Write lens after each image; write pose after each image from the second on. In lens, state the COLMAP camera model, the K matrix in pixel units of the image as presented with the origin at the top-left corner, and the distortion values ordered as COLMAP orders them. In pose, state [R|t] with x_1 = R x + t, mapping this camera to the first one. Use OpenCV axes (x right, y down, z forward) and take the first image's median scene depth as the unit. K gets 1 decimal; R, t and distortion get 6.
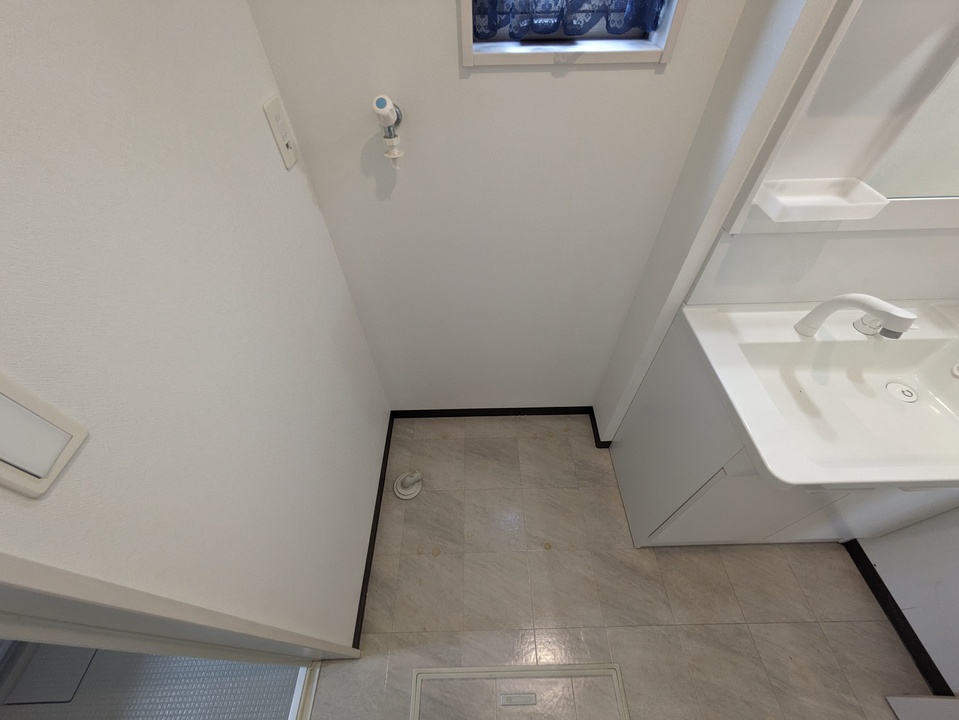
lens RADIAL K [[379.5, 0, 481.8], [0, 379.5, 360.3], [0, 0, 1]] dist [0.004082, 0.000139]
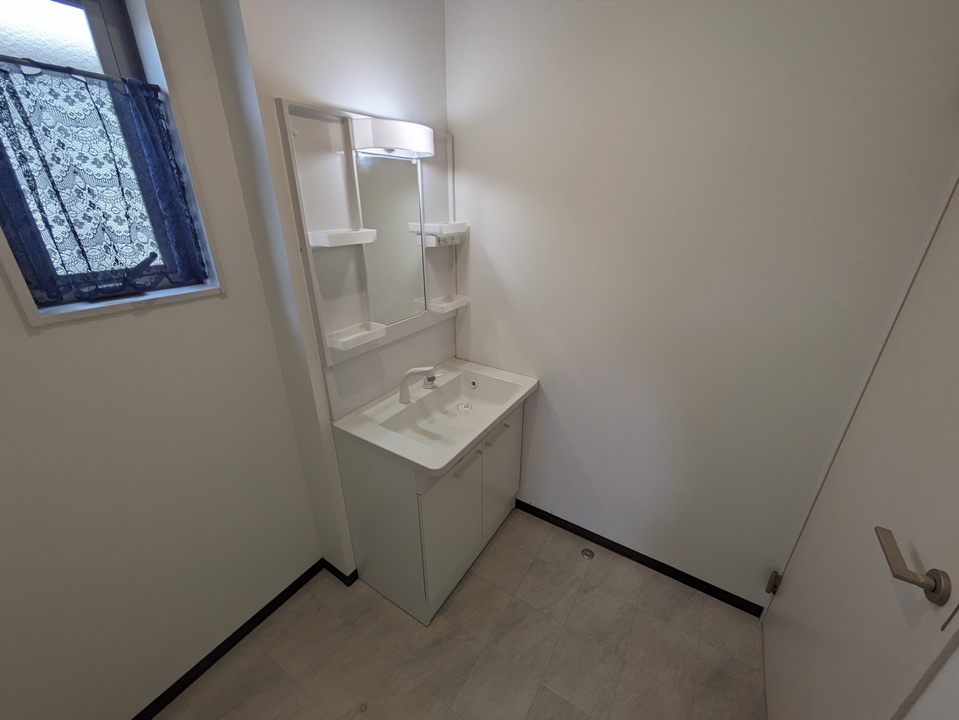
lens RADIAL K [[379.5, 0, 478.5], [0, 379.5, 359.5], [0, 0, 1]] dist [0.004082, 0.000139]
pose [[0.555982, -0.311008, 0.770816, -0.170371], [0.629174, 0.763473, -0.145772, 0.226977], [-0.543161, 0.566024, 0.620155, -0.277716]]
